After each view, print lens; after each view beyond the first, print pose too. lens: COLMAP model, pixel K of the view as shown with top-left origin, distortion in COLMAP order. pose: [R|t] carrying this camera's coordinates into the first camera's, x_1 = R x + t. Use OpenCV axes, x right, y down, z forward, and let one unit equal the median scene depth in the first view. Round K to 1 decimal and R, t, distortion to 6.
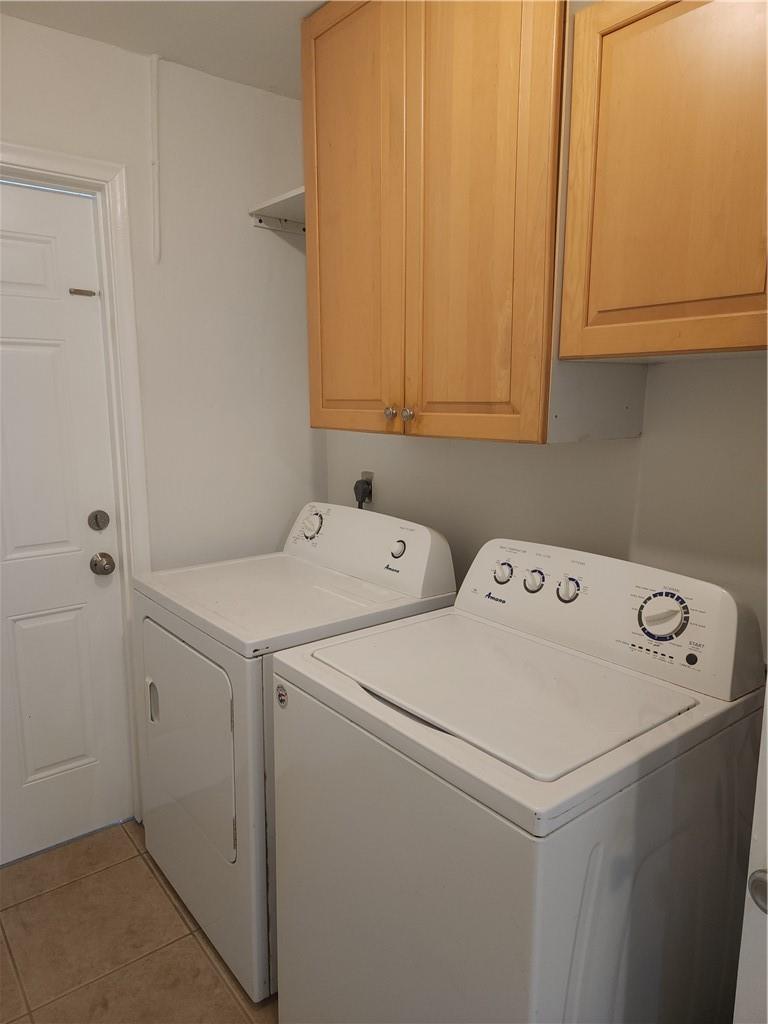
lens RADIAL K [[675.4, 0, 379.5], [0, 675.4, 508.8], [0, 0, 1]] dist [0.086140, -0.076686]
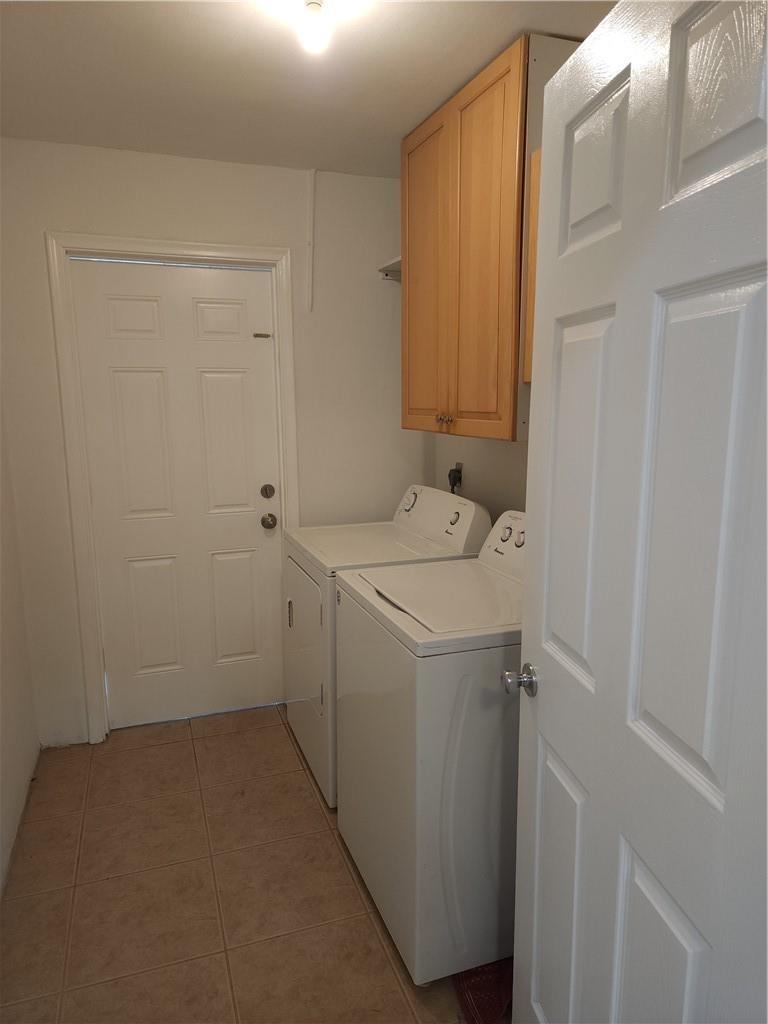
lens RADIAL K [[675.4, 0, 379.5], [0, 675.4, 508.8], [0, 0, 1]] dist [0.086140, -0.076686]
pose [[0.948759, 0.047424, -0.312421, 0.313698], [-0.046660, 0.998862, 0.009925, 0.034835], [0.312536, 0.005161, 0.949892, -0.342794]]
